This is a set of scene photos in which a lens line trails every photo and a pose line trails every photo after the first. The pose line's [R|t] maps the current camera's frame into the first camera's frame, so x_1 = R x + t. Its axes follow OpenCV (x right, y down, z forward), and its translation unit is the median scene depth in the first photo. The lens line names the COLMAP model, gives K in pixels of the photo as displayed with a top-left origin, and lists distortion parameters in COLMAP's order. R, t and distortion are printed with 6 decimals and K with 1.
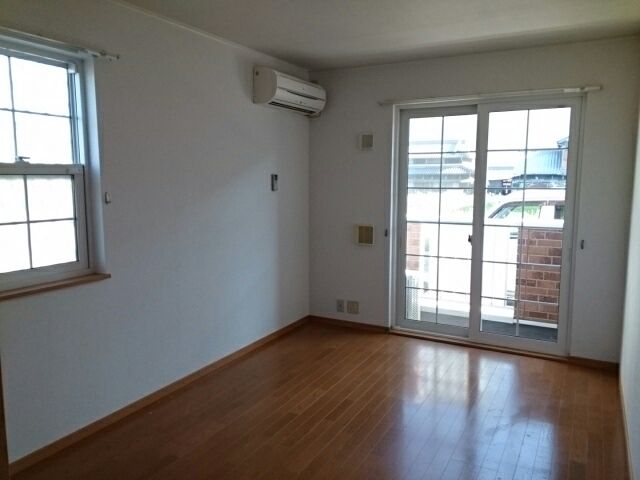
lens RADIAL K [[493.0, 0, 320.0], [0, 493.0, 240.0], [0, 0, 1]] dist [0.003073, 0.000562]
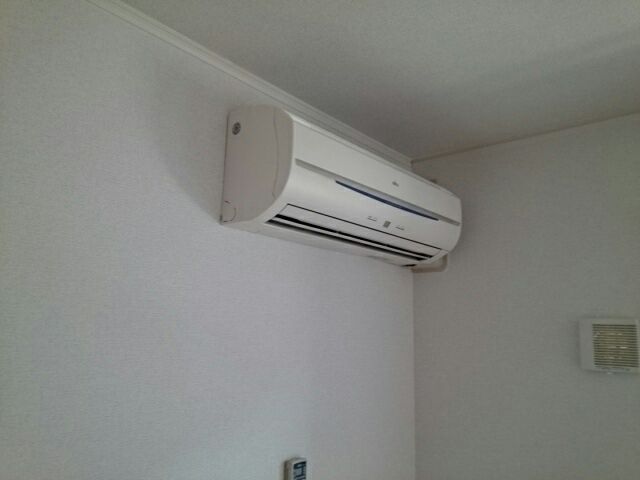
lens RADIAL K [[493.0, 0, 320.0], [0, 493.0, 240.0], [0, 0, 1]] dist [0.003073, 0.000562]
pose [[0.976486, -0.019967, -0.214653, -0.013072], [-0.047079, 0.951917, -0.302718, -0.175828], [0.210376, 0.305706, 0.928594, 0.718709]]
